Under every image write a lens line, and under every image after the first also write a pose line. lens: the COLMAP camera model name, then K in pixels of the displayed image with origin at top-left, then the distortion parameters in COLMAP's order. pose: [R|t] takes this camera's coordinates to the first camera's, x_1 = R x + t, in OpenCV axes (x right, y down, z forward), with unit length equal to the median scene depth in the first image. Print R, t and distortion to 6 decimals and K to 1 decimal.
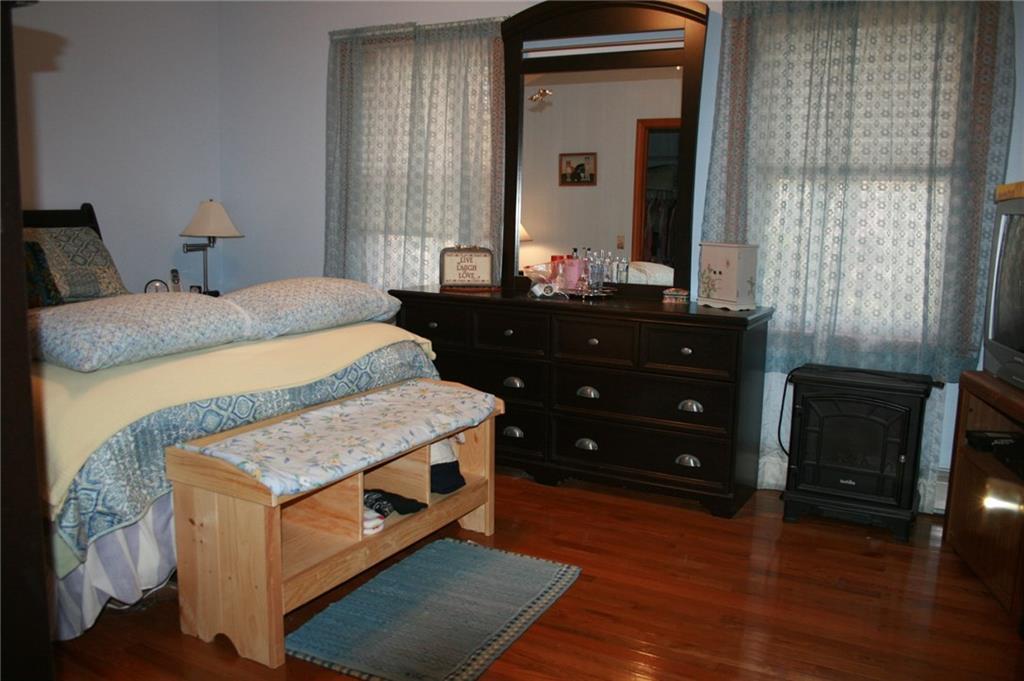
lens RADIAL K [[859.1, 0, 514.6], [0, 859.1, 340.3], [0, 0, 1]] dist [-0.133993, 0.079188]
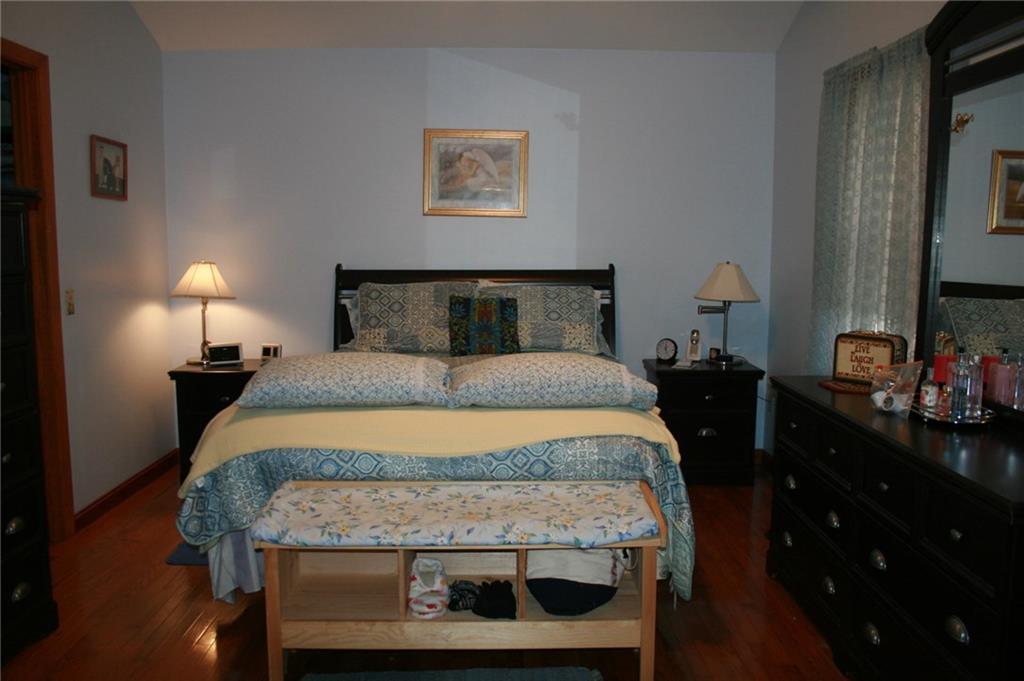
lens RADIAL K [[859.1, 0, 513.6], [0, 859.1, 346.2], [0, 0, 1]] dist [-0.133993, 0.079188]
pose [[0.508878, 0.088233, -0.856305, 0.600583], [-0.129409, 0.991270, 0.025236, -0.105380], [0.851056, 0.097971, 0.515854, 0.486059]]
